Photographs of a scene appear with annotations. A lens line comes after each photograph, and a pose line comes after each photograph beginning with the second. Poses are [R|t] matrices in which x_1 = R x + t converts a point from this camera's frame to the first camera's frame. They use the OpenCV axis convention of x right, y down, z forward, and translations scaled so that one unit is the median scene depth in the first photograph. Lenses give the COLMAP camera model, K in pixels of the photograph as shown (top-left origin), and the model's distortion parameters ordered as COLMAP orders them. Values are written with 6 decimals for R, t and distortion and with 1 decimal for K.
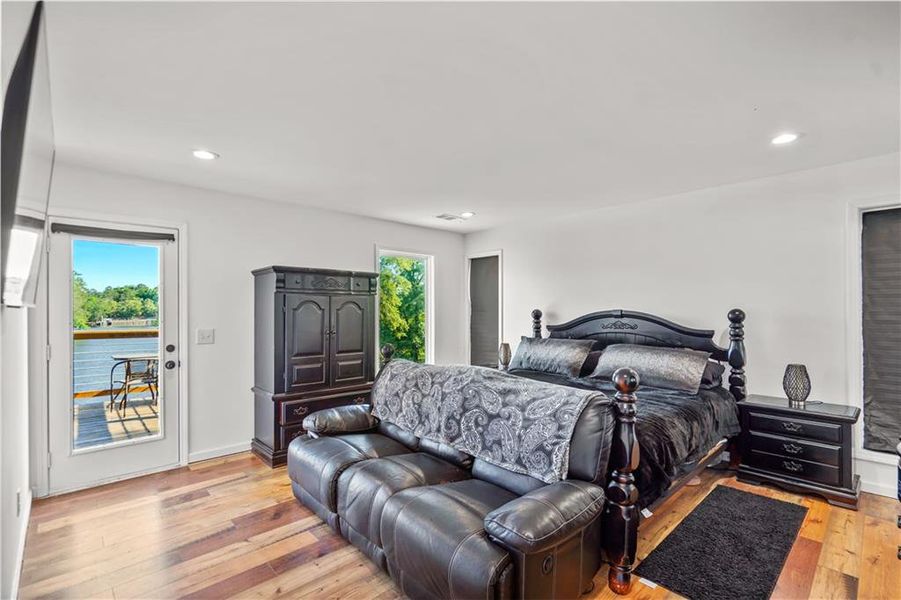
lens RADIAL K [[418.6, 0, 444.4], [0, 418.6, 308.4], [0, 0, 1]] dist [-0.002799, 0.002254]
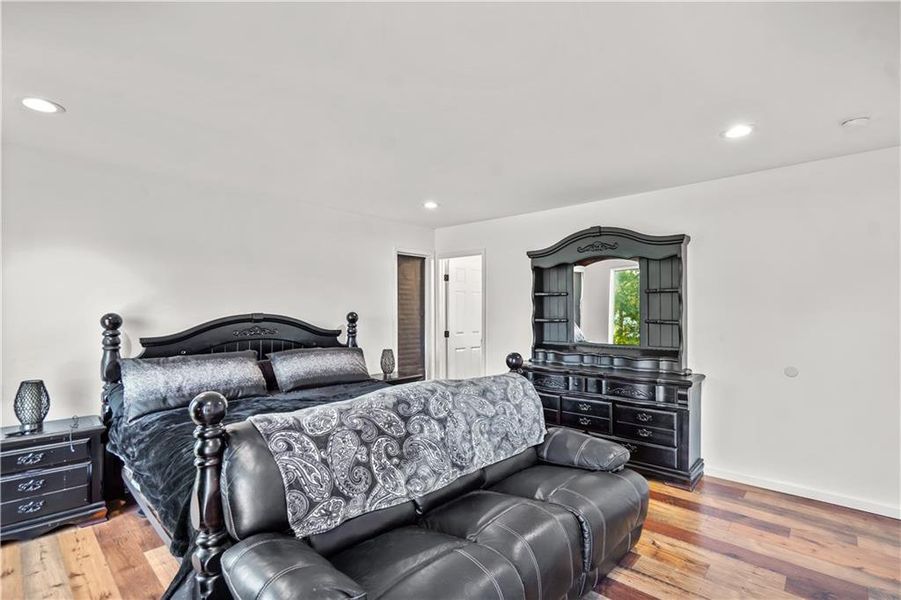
lens RADIAL K [[418.6, 0, 446.3], [0, 418.6, 302.6], [0, 0, 1]] dist [-0.002799, 0.002254]
pose [[-0.075300, 0.031131, 0.996675, -0.500976], [0.010521, 0.999482, -0.030424, 0.012064], [-0.997105, 0.008195, -0.075589, 0.674343]]
